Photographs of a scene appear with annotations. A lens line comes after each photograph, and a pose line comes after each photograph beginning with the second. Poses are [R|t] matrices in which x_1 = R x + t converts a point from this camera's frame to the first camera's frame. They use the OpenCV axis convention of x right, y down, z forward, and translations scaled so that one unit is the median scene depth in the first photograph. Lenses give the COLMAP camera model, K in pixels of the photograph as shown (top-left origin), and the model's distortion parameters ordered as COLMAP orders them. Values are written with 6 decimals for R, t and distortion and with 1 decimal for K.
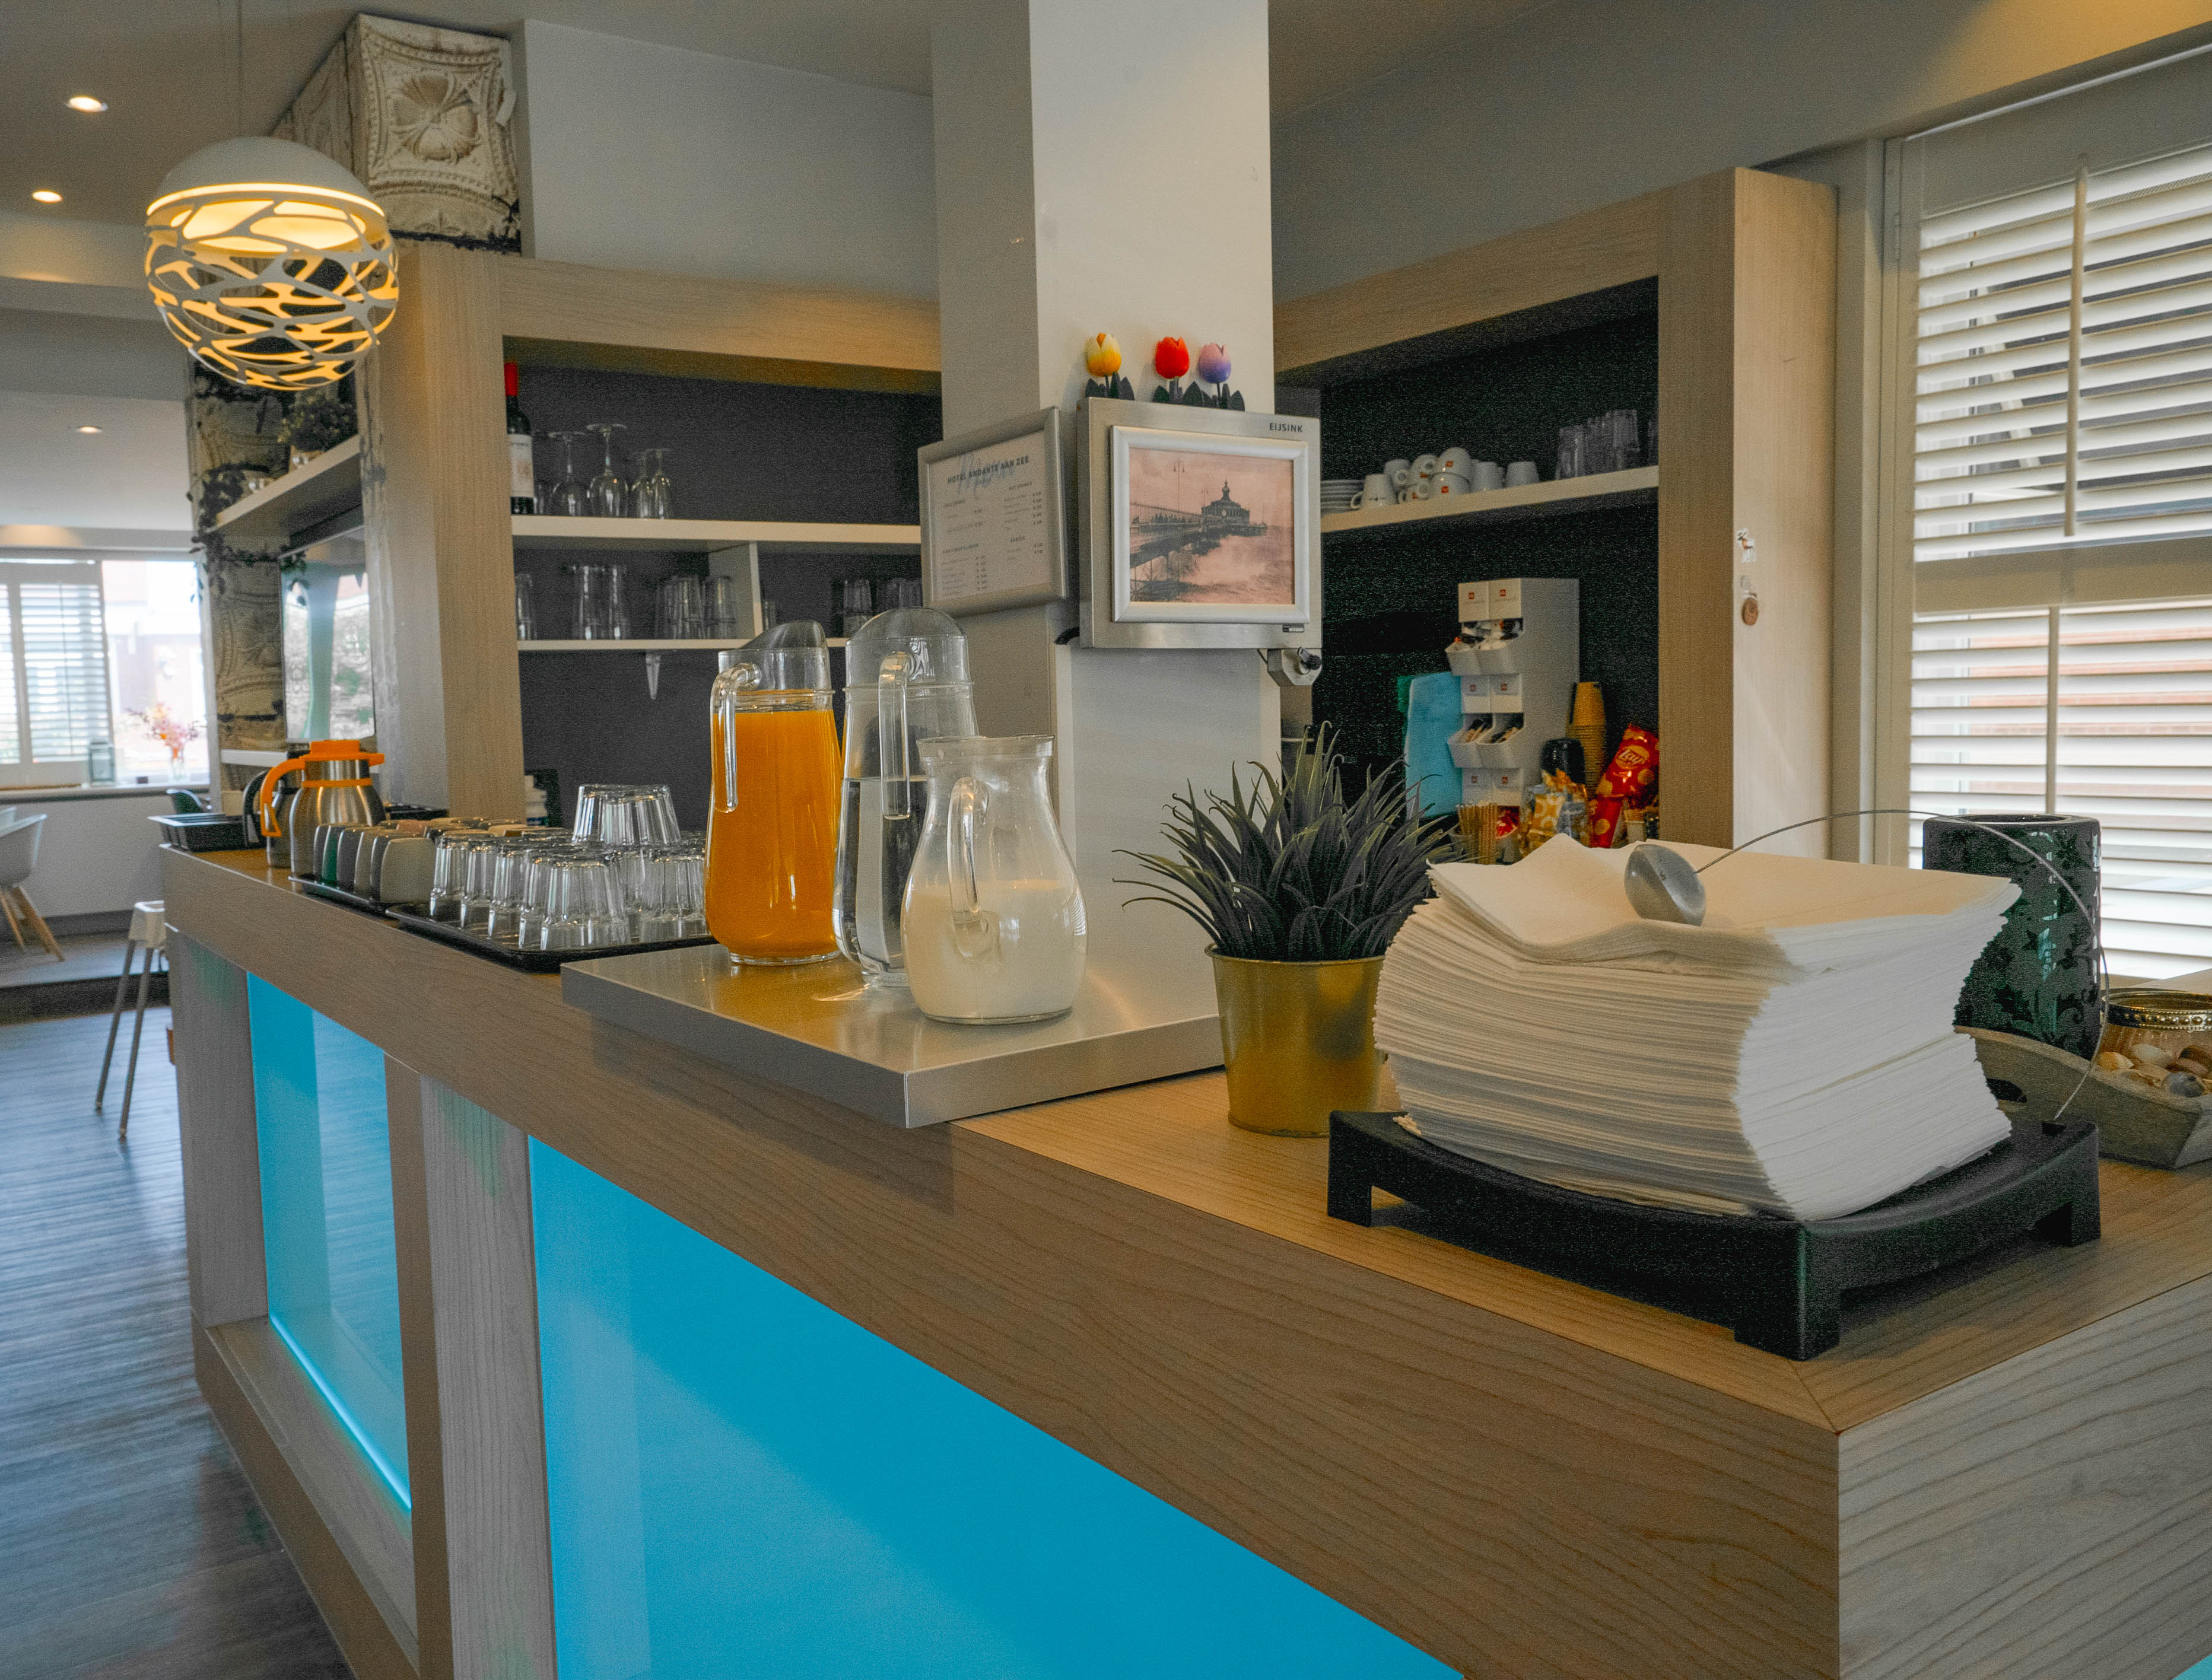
lens RADIAL K [[1749.4, 0, 965.3], [0, 1749.4, 829.8], [0, 0, 1]] dist [-0.009692, 0.018092]
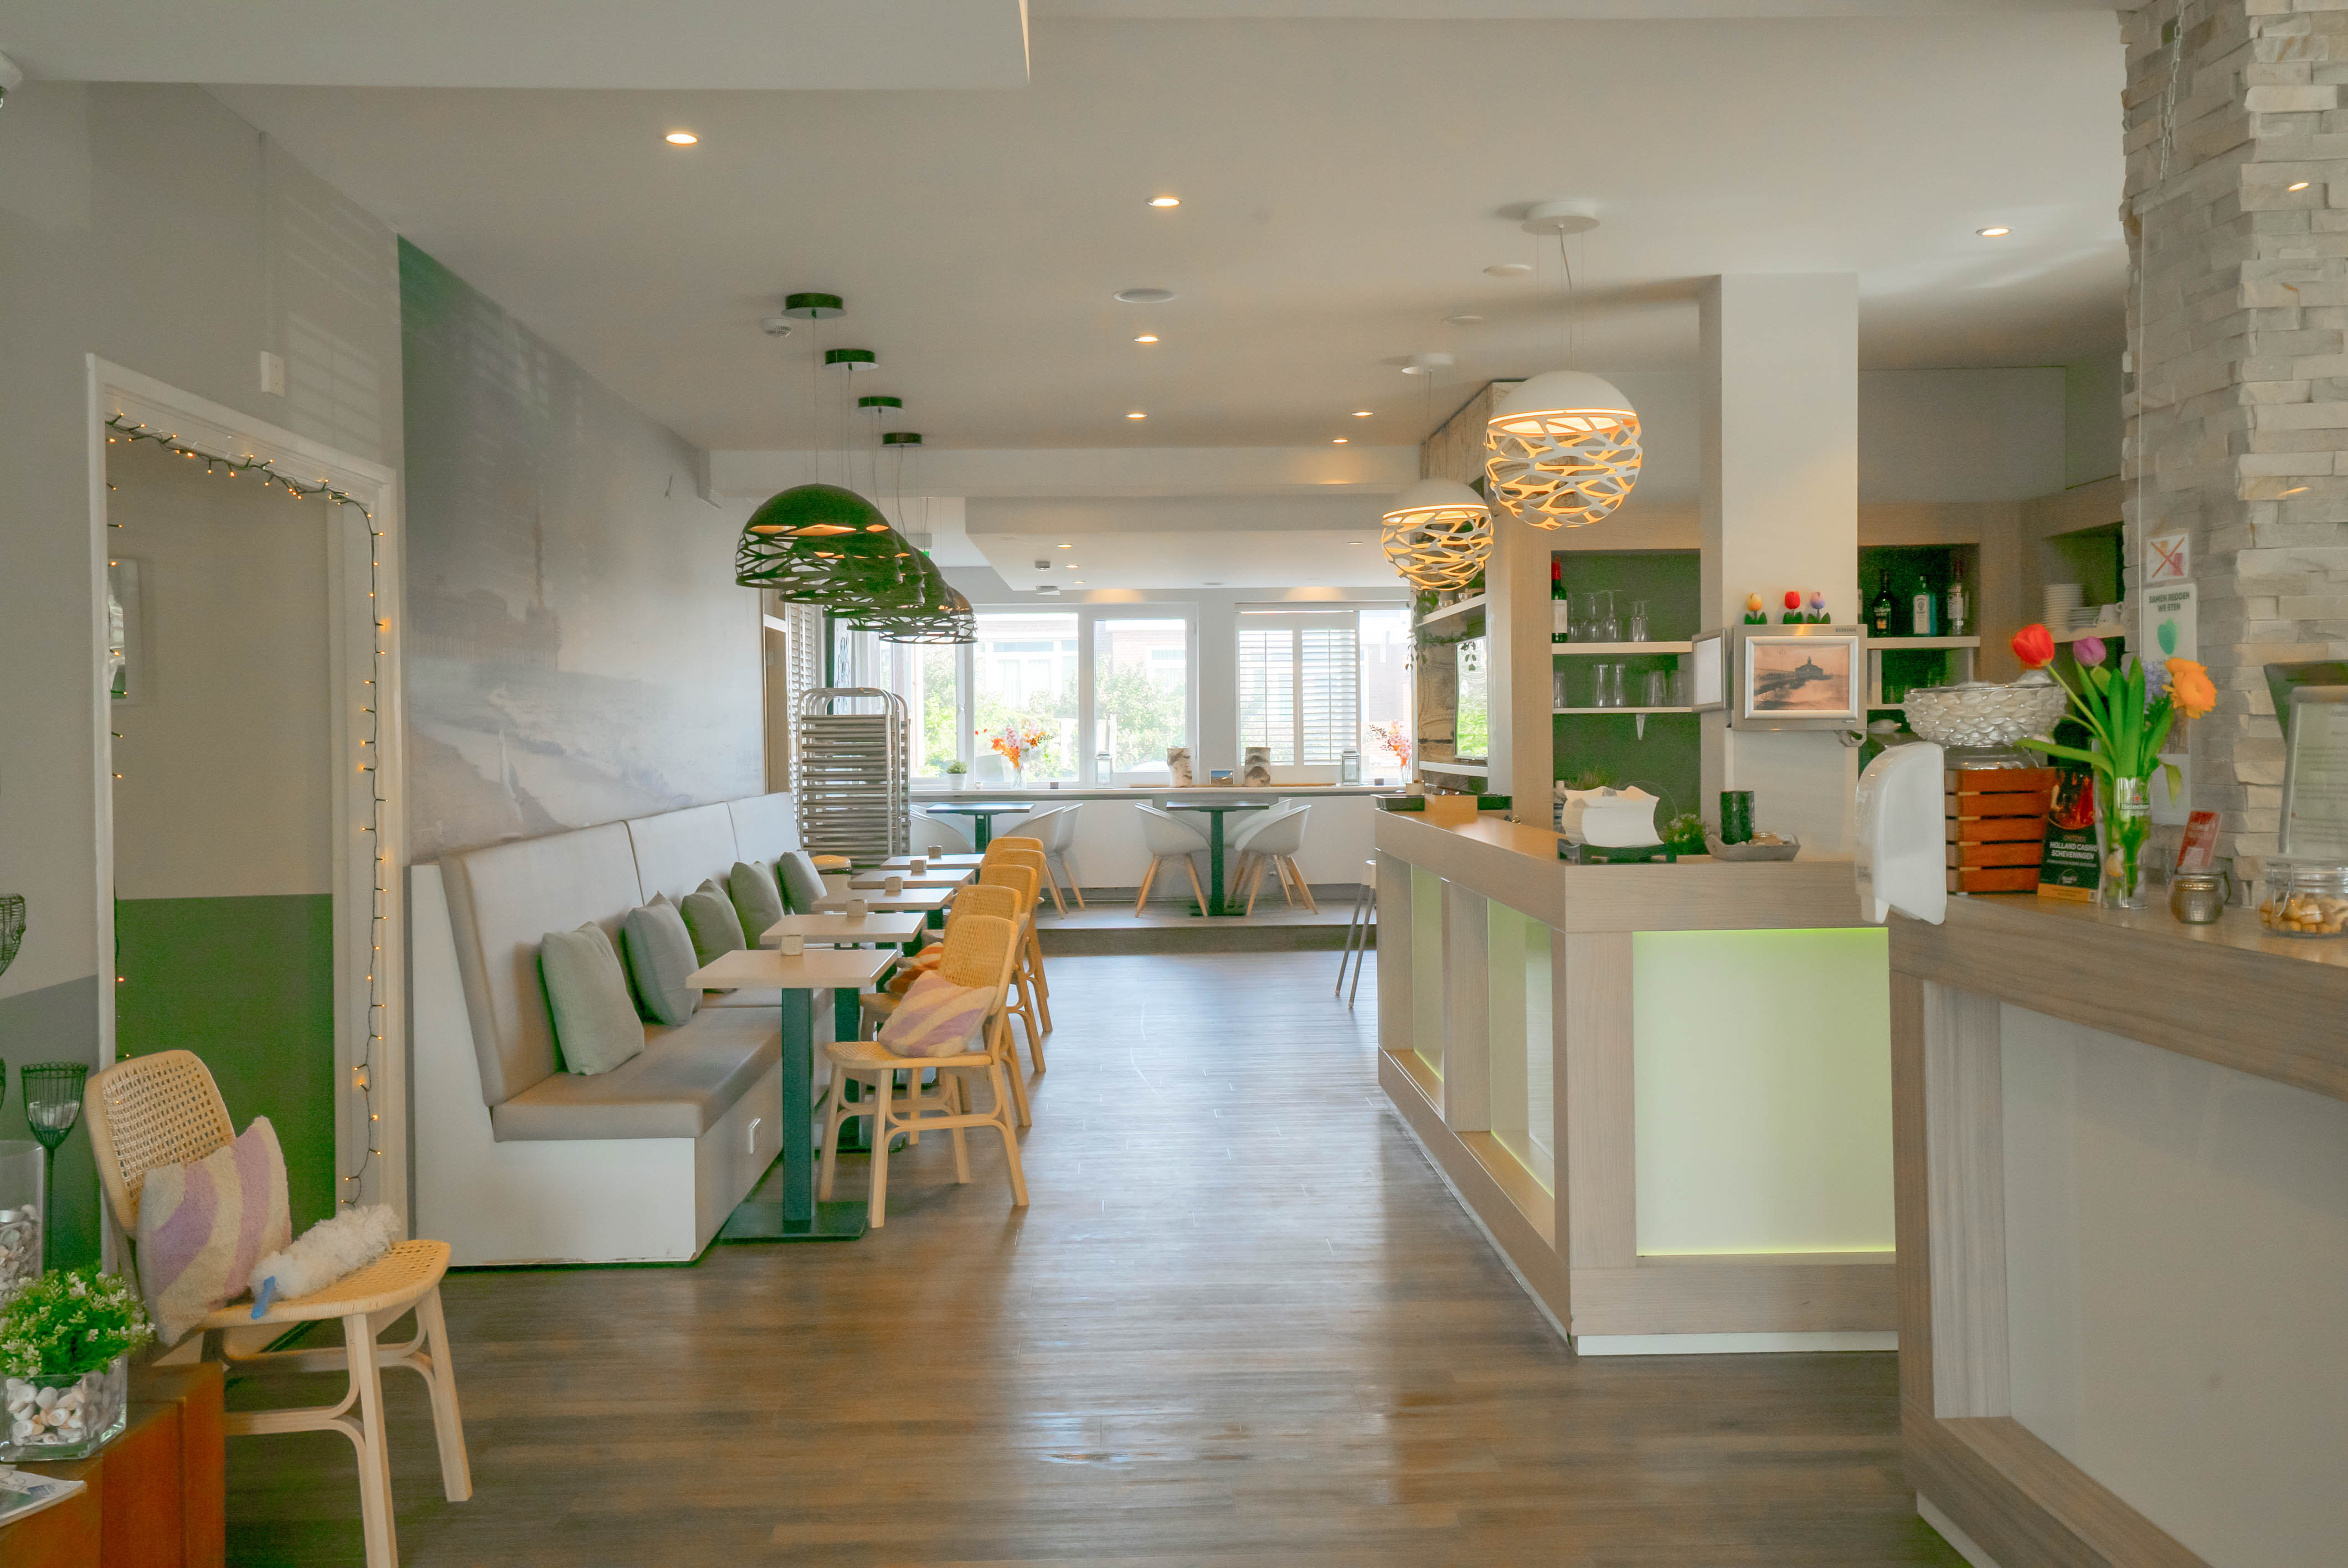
lens RADIAL K [[2079.9, 0, 1160.2], [0, 2079.9, 780.3], [0, 0, 1]] dist [0.025994, 0.060397]
pose [[0.852378, 0.033100, -0.521878, 0.516534], [-0.053482, 0.998279, -0.024036, 0.042667], [0.520184, 0.048399, 0.852681, -1.052162]]
